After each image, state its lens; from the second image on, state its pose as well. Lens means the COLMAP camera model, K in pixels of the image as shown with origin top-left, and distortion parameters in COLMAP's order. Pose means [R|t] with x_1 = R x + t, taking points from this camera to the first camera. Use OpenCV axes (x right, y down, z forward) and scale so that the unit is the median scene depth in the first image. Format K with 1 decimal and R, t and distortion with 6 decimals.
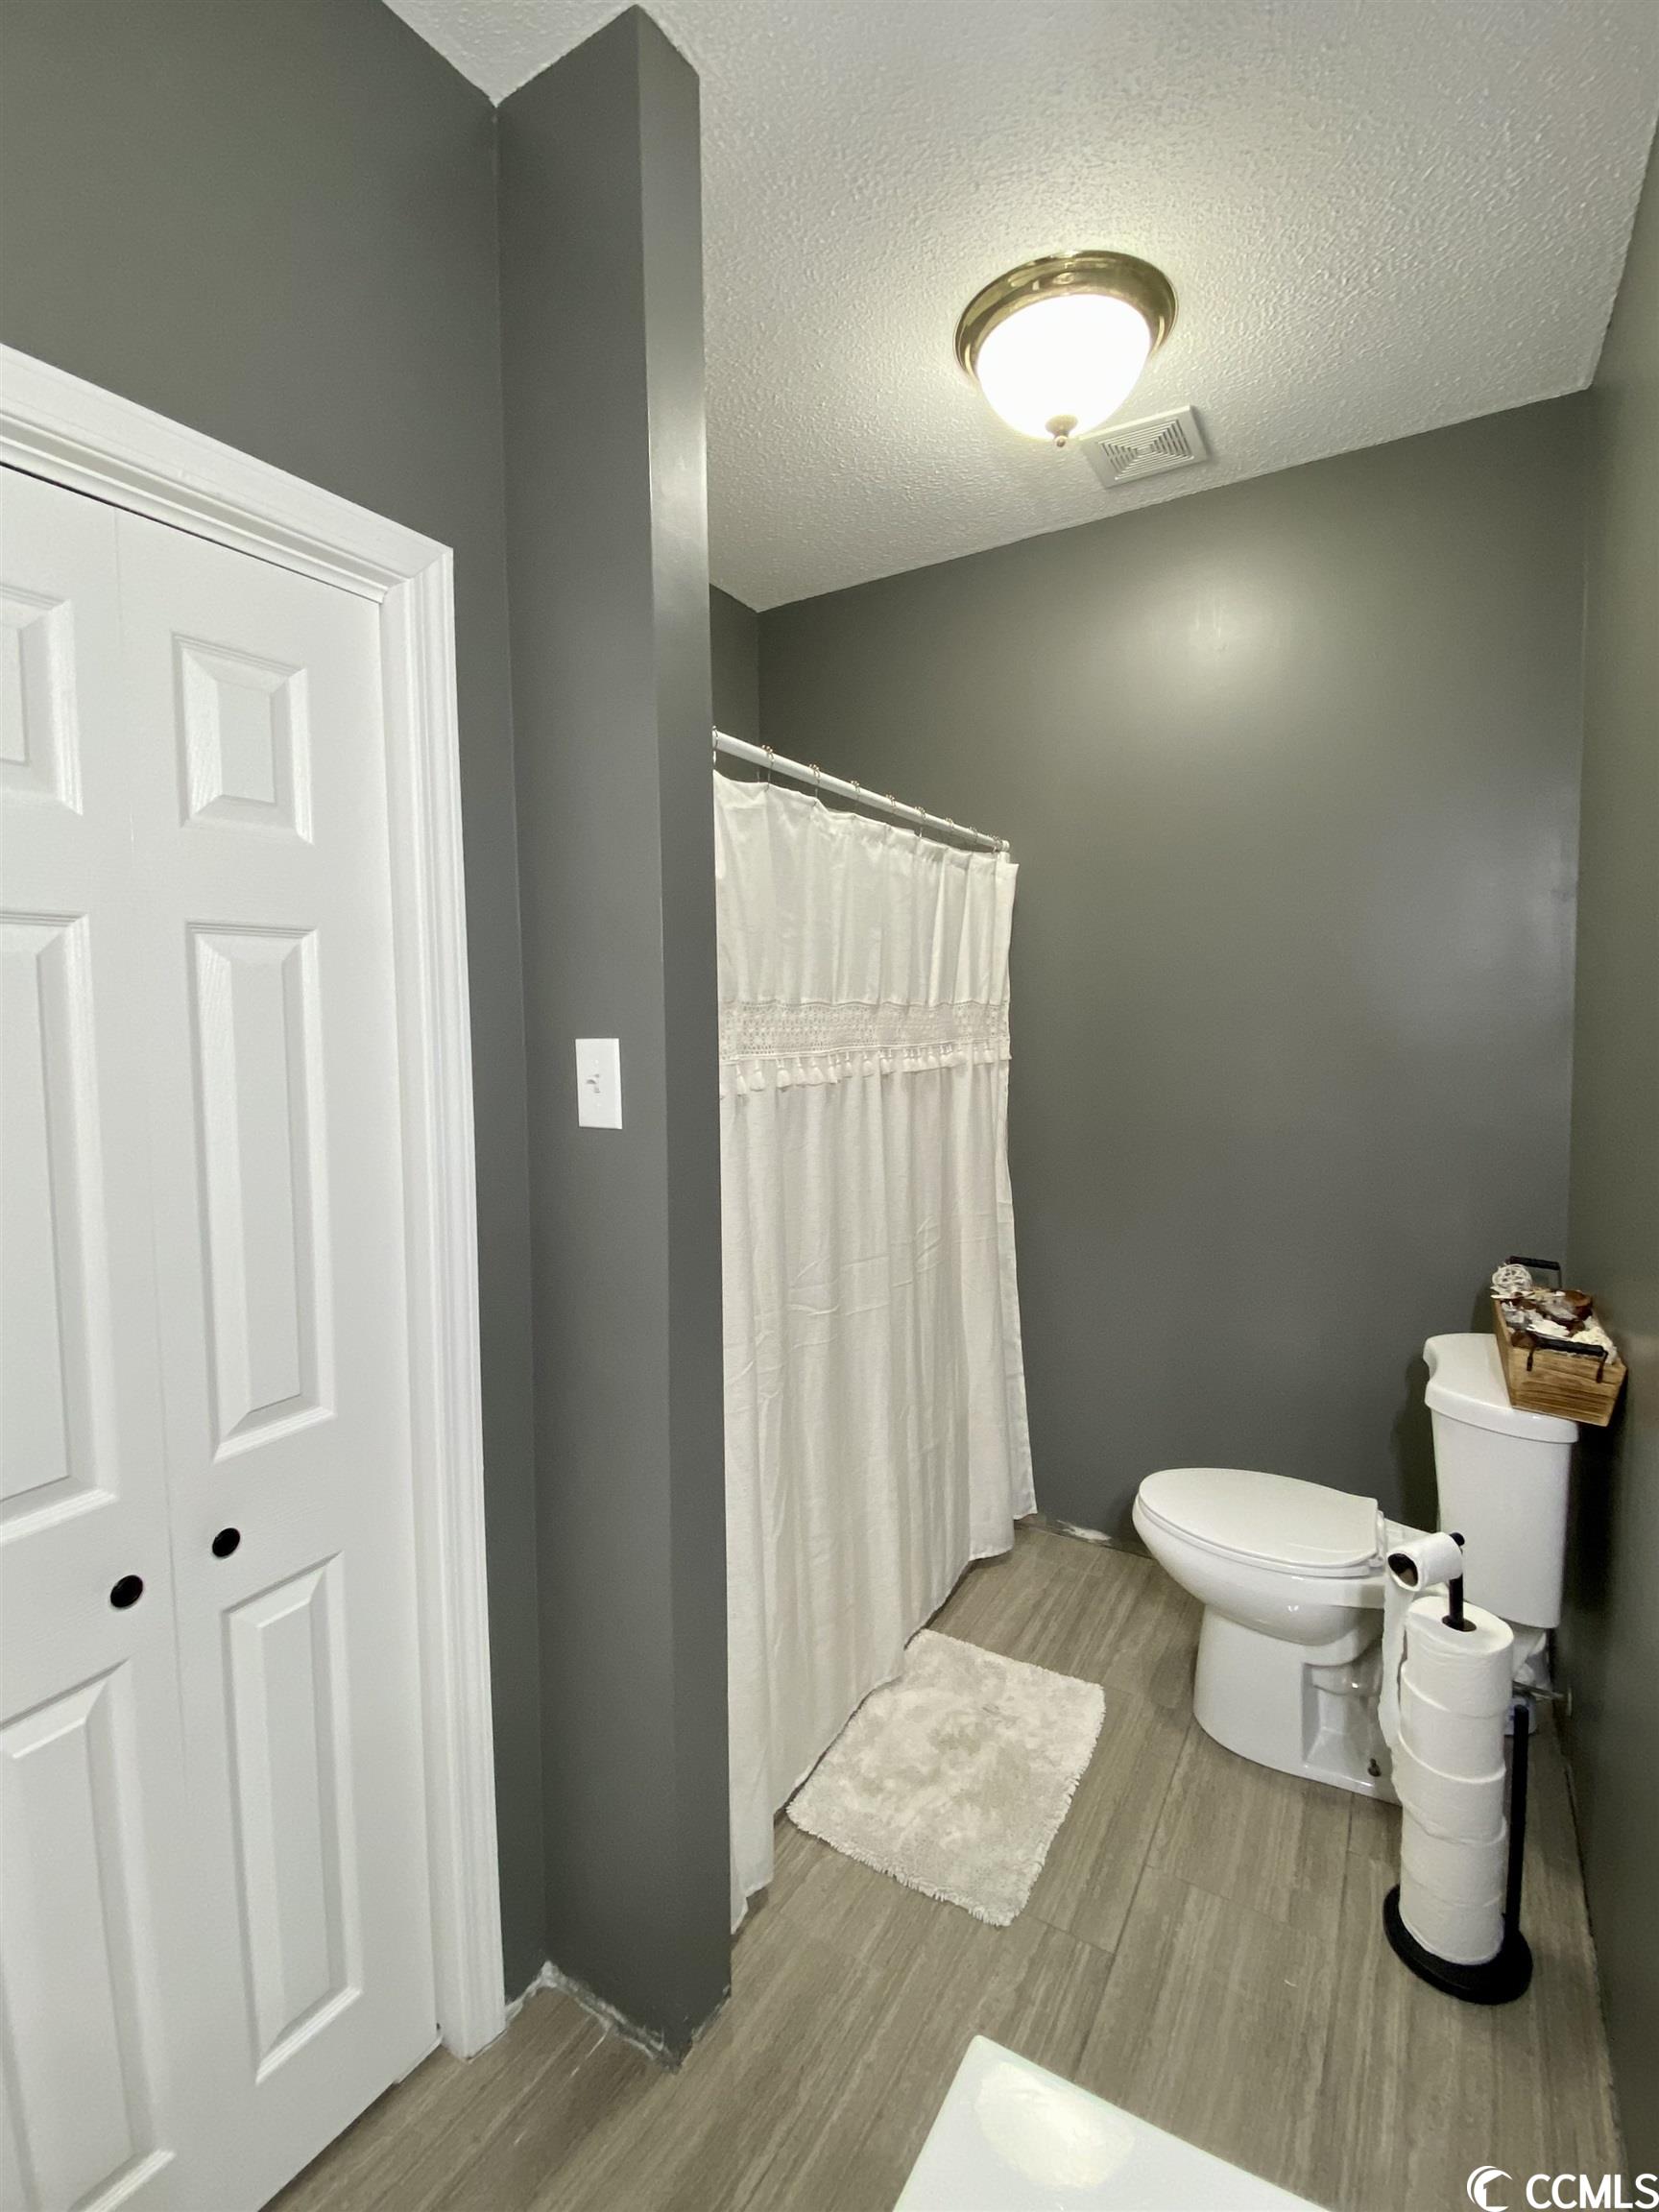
lens RADIAL K [[957.5, 0, 827.9], [0, 957.5, 1080.8], [0, 0, 1]] dist [0.013825, -0.015572]
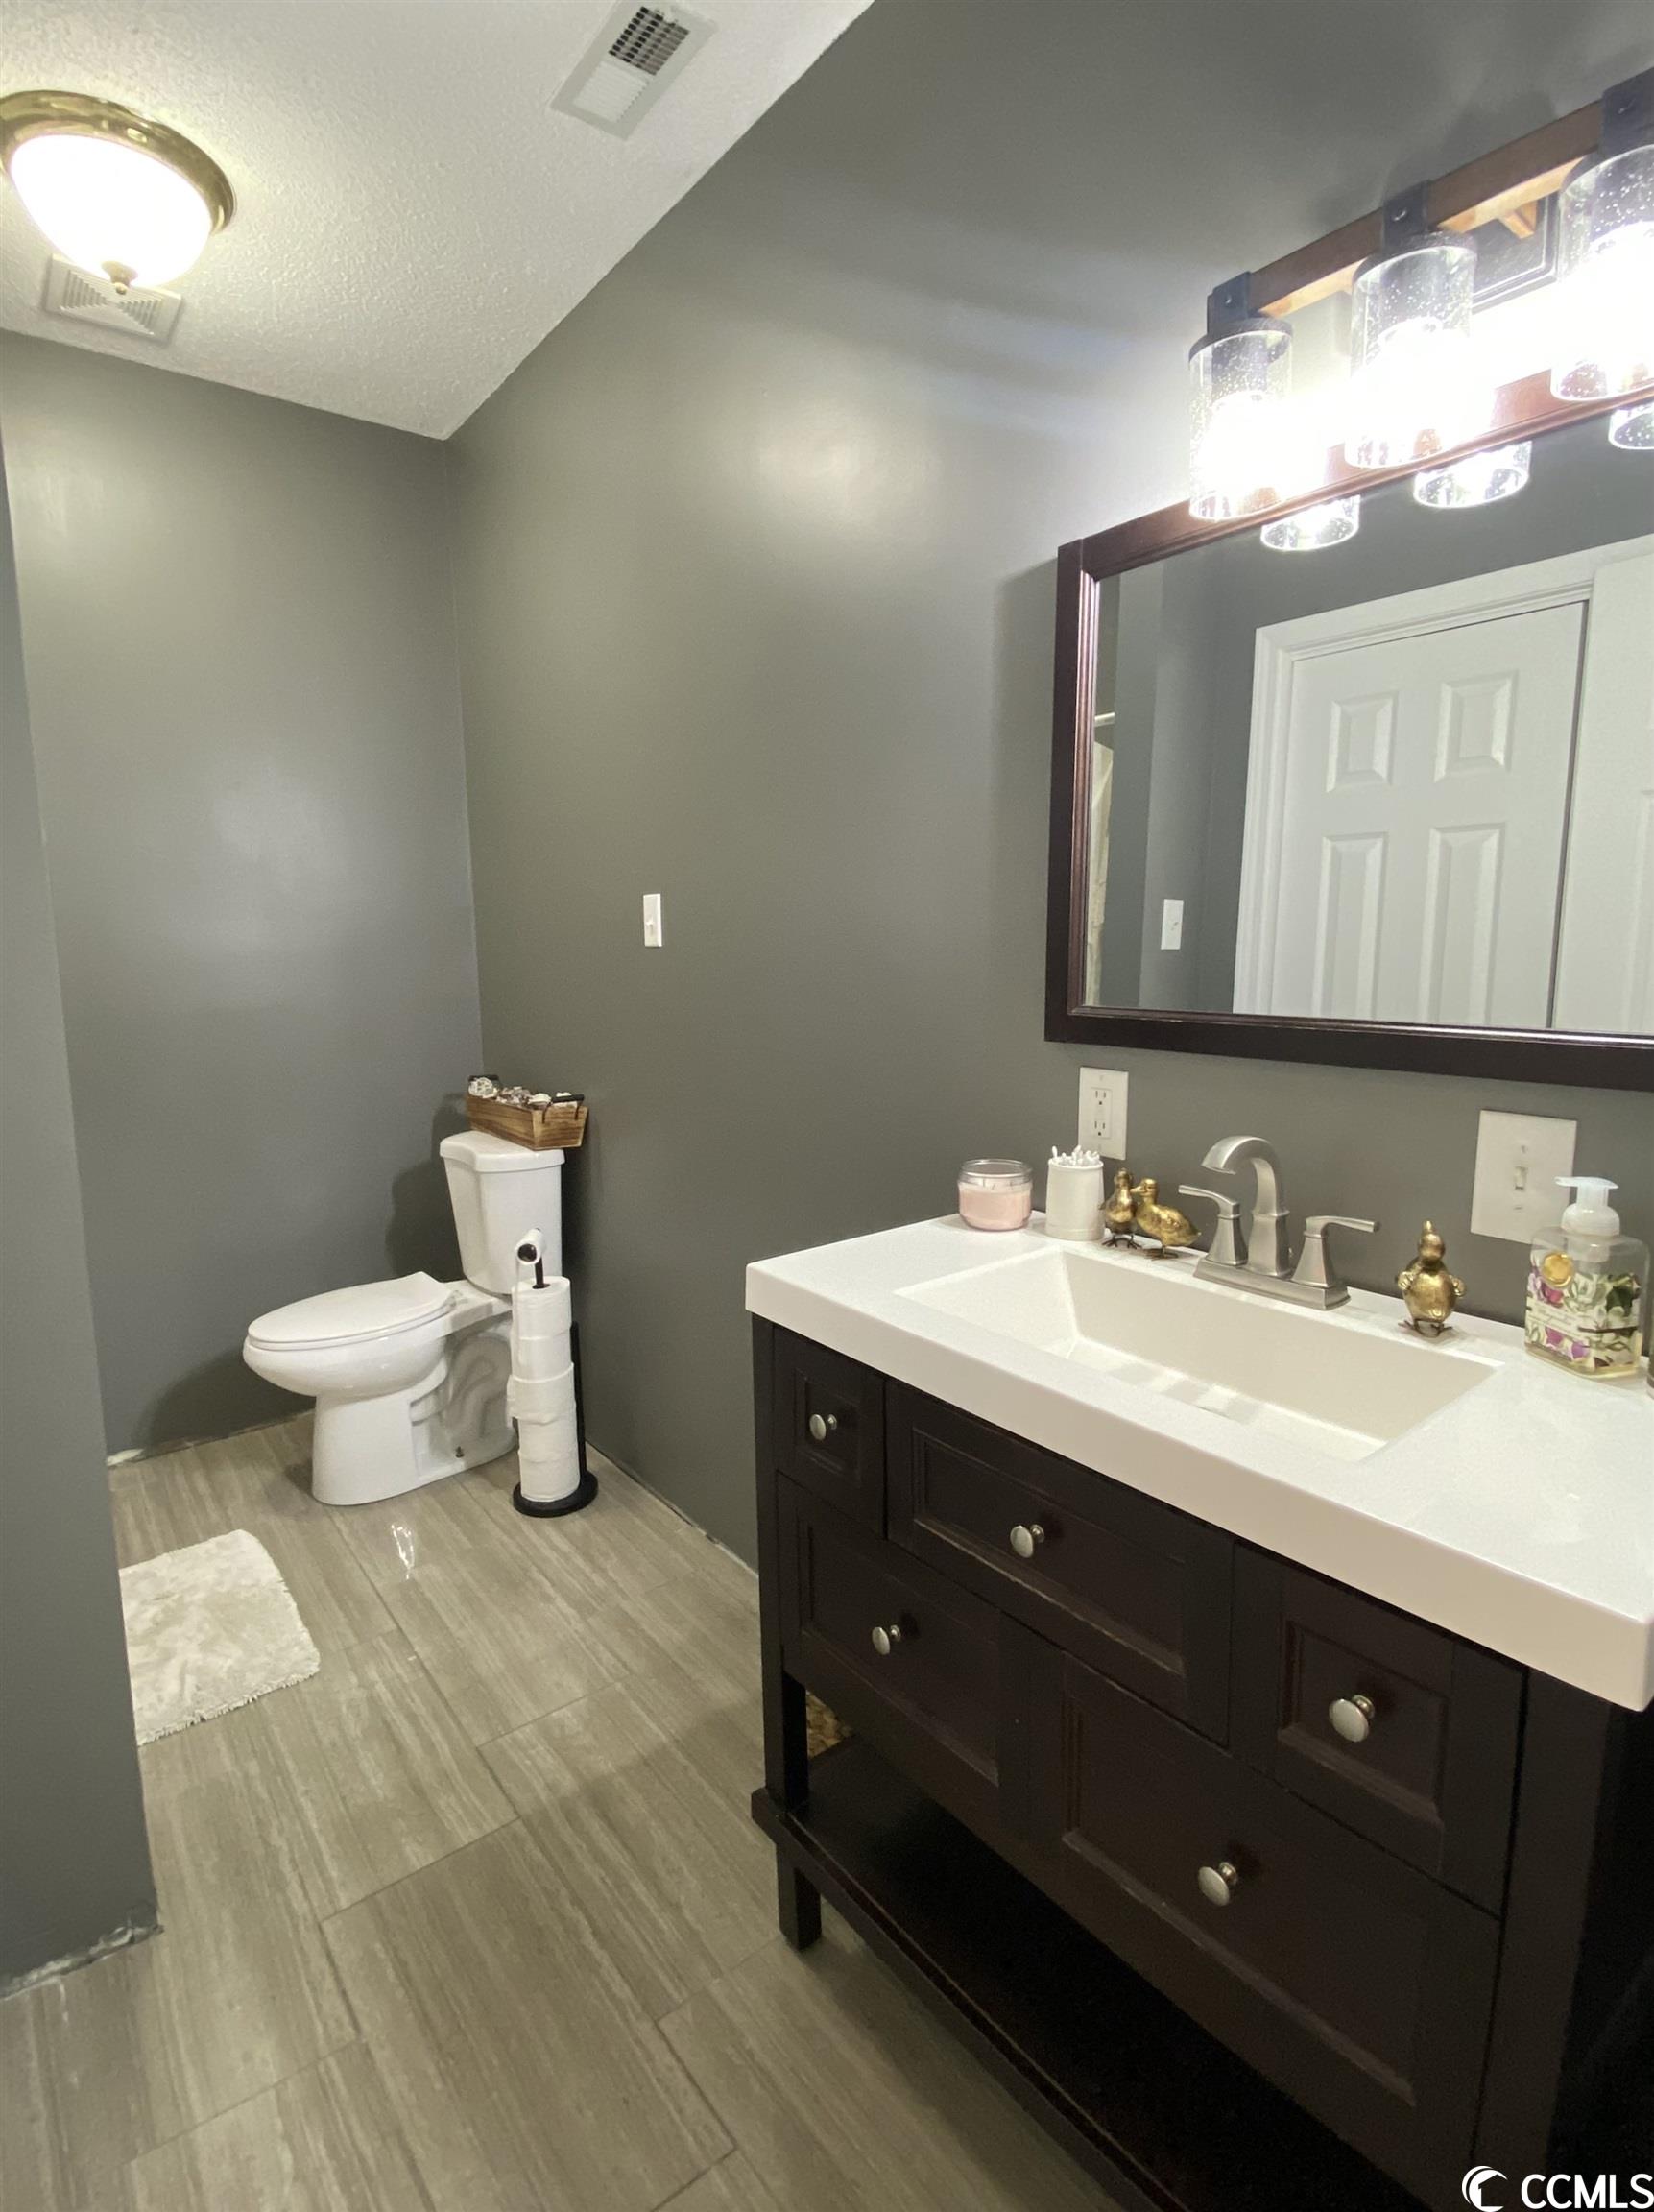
lens RADIAL K [[957.5, 0, 825.4], [0, 957.5, 1080.8], [0, 0, 1]] dist [0.013825, -0.015572]
pose [[0.375364, -0.143882, 0.915642, -0.497696], [0.076042, 0.989328, 0.124288, 0.072703], [-0.923753, 0.022974, 0.382299, -0.023438]]
